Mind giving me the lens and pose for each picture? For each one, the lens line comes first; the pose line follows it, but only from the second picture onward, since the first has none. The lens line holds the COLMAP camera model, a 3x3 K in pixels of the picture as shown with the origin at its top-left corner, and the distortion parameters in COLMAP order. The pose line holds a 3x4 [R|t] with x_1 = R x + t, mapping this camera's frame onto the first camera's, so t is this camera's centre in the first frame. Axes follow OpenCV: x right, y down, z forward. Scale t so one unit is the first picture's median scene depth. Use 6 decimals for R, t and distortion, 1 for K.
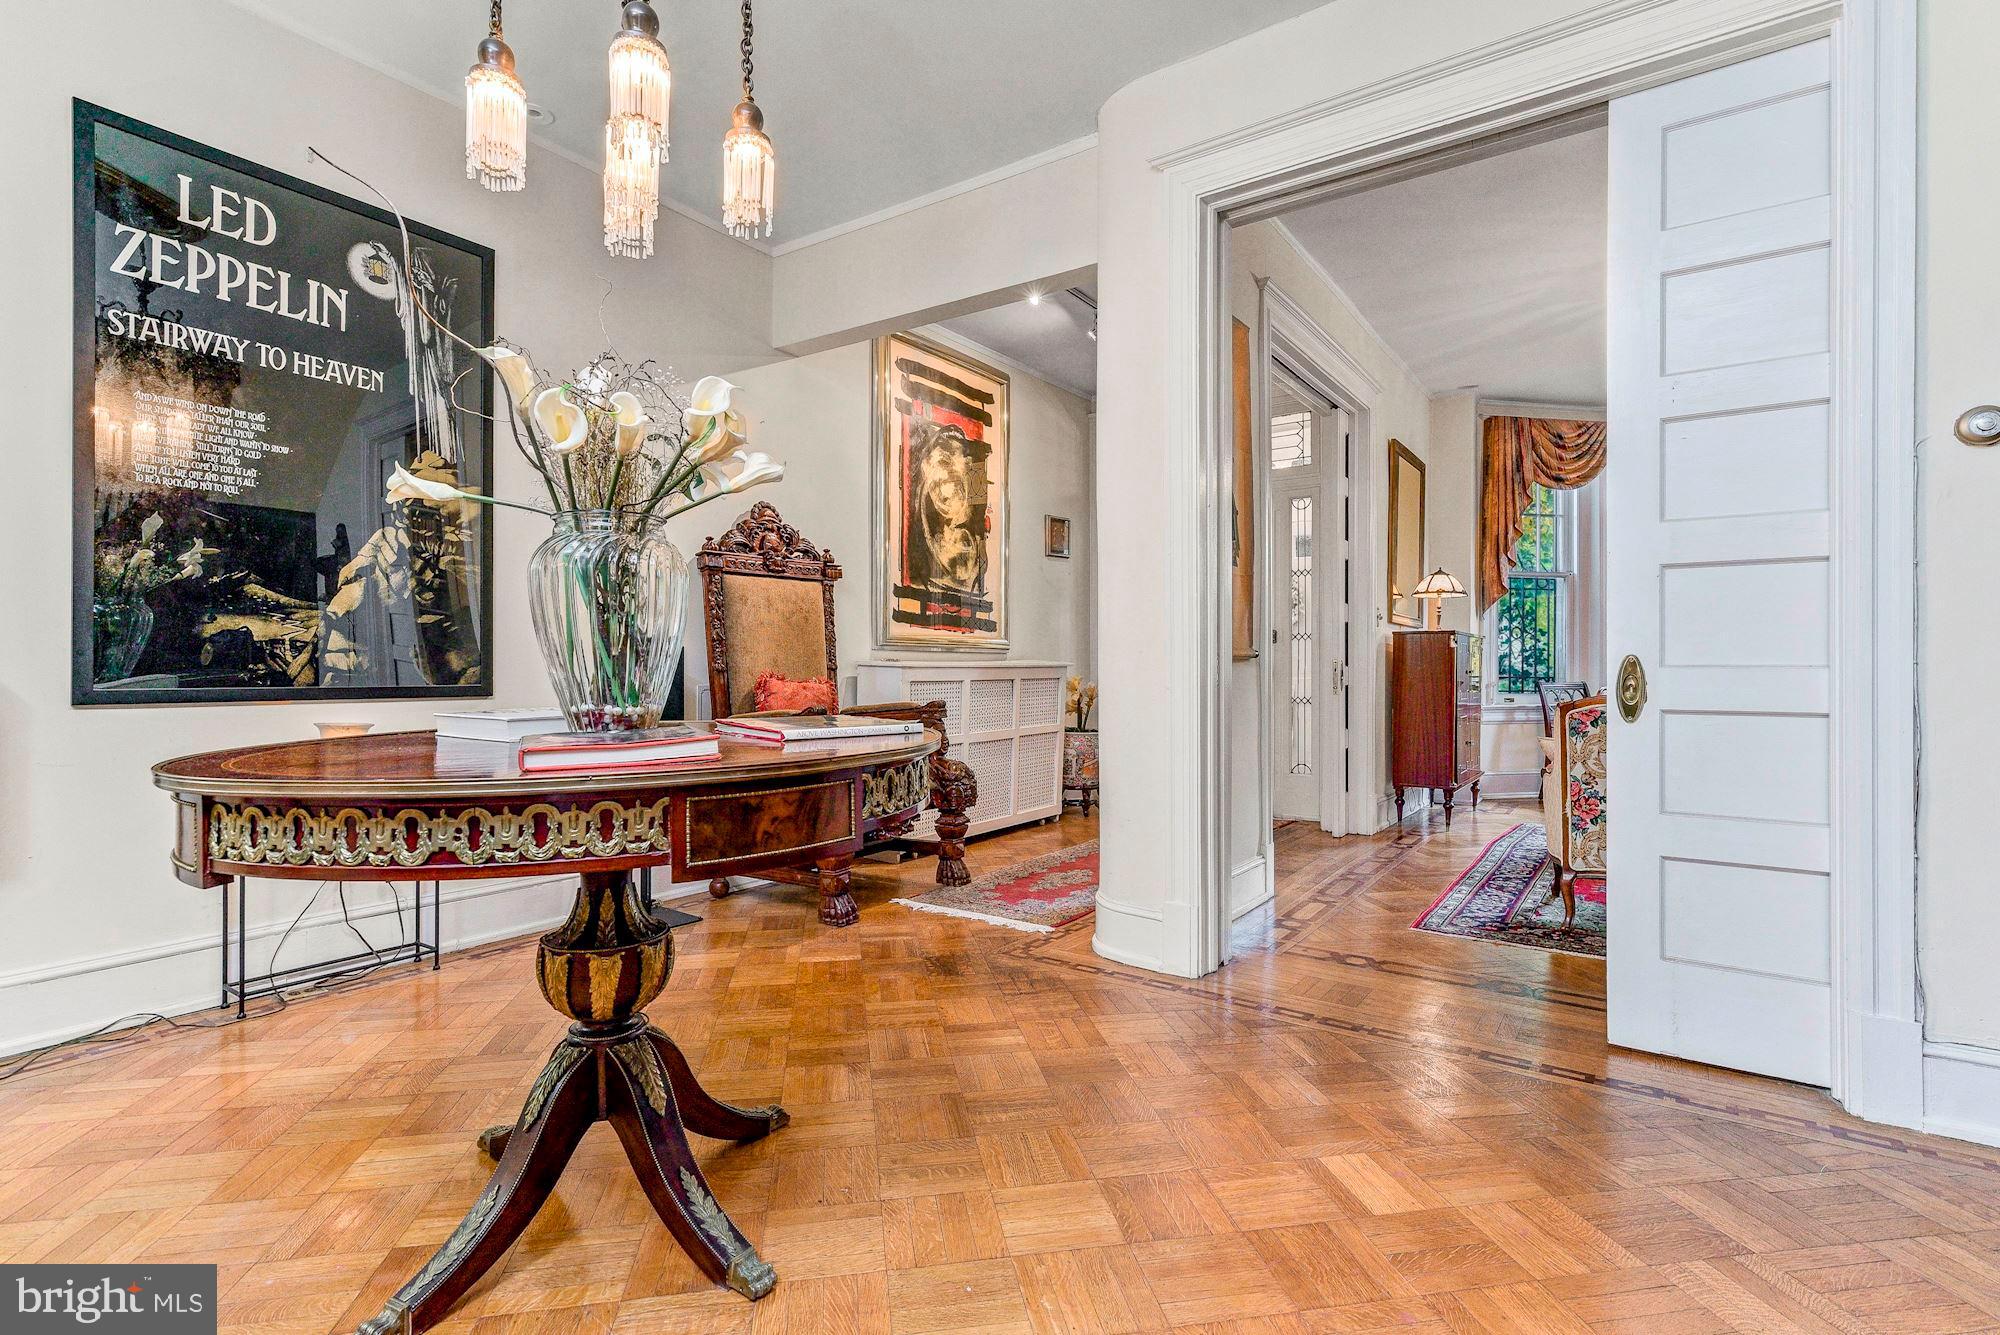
lens RADIAL K [[938.2, 0, 1000.0], [0, 938.2, 667.5], [0, 0, 1]] dist [0.014653, -0.000072]
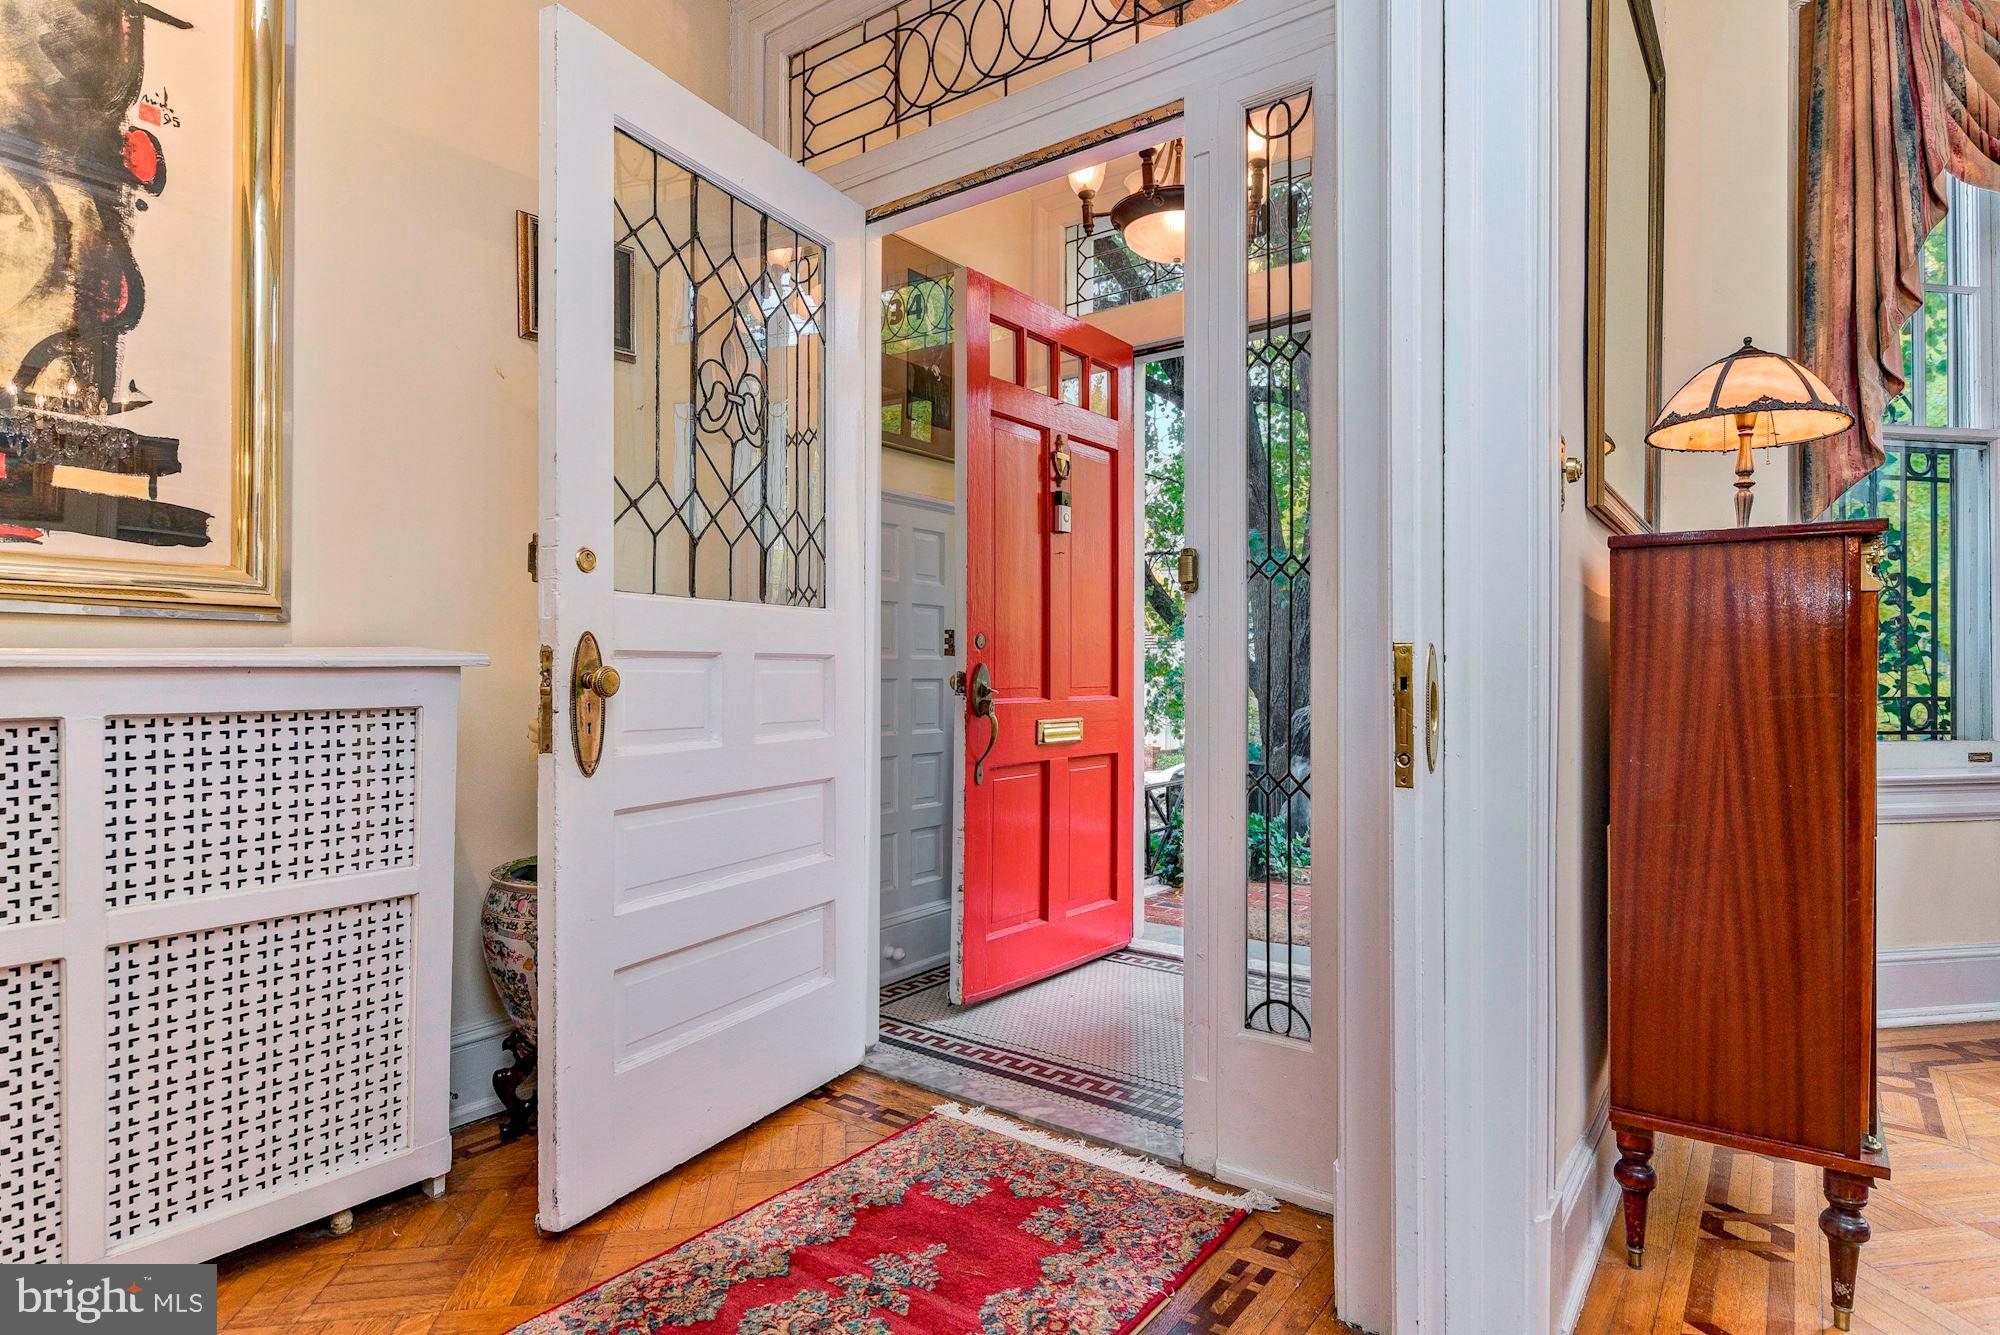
lens RADIAL K [[1083.4, 0, 1025.9], [0, 1083.4, 668.2], [0, 0, 1]] dist [-0.002179, -0.000885]
pose [[0.999965, 0.001278, -0.008219, 0.216800], [-0.001305, 0.999994, -0.003323, -0.000315], [0.008215, 0.003334, 0.999961, 0.586427]]
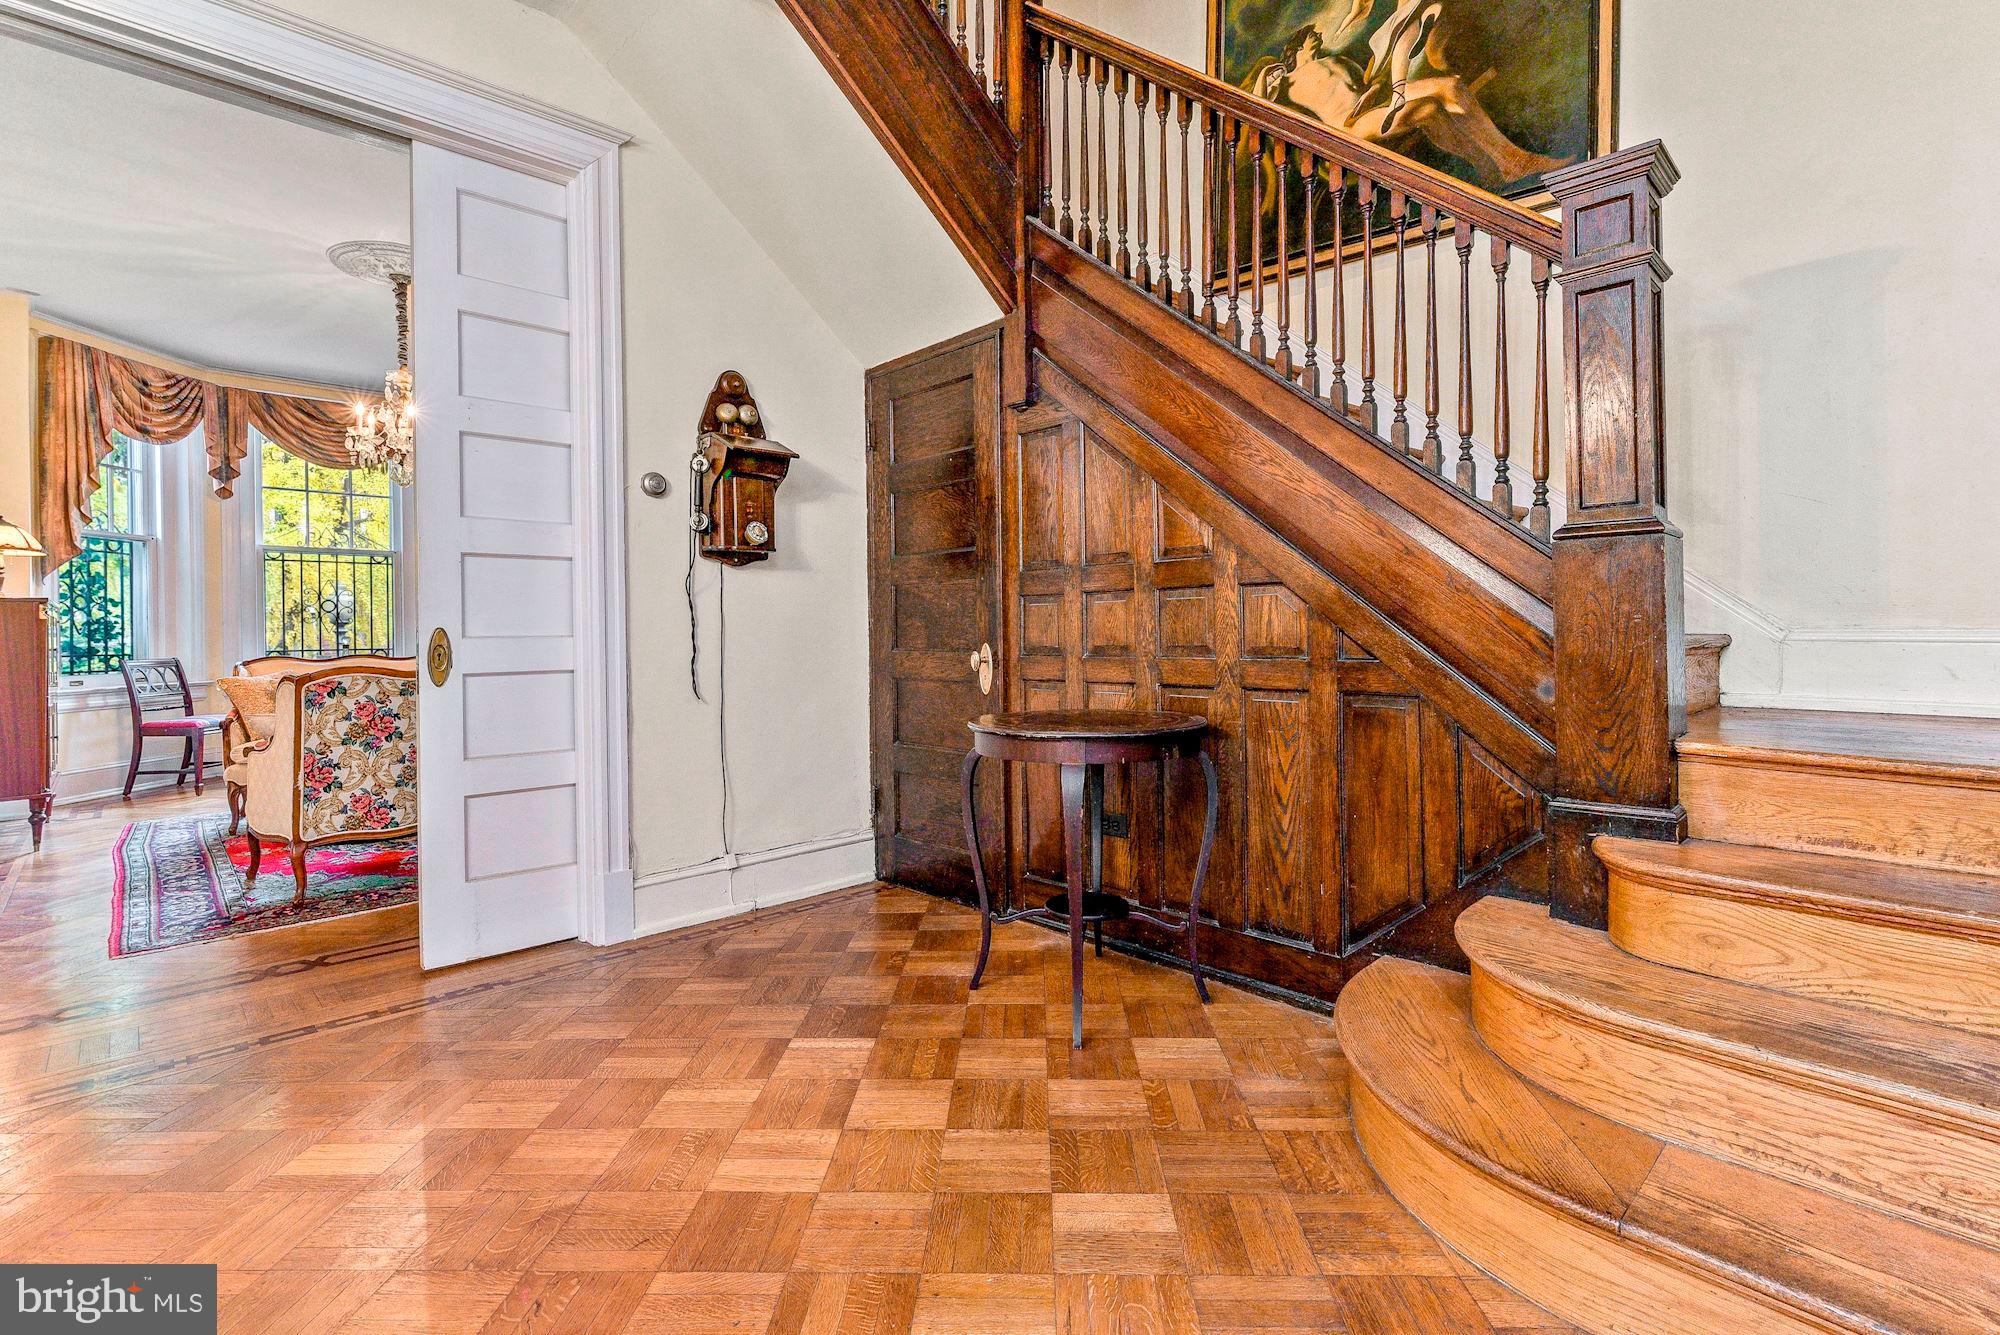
lens RADIAL K [[942.9, 0, 1007.4], [0, 942.9, 630.3], [0, 0, 1]] dist [0.002065, 0.000794]
pose [[0.206013, -0.000787, 0.978549, -0.110774], [0.012877, 0.999915, -0.001907, 0.000249], [-0.978464, 0.012994, 0.206006, 0.026922]]
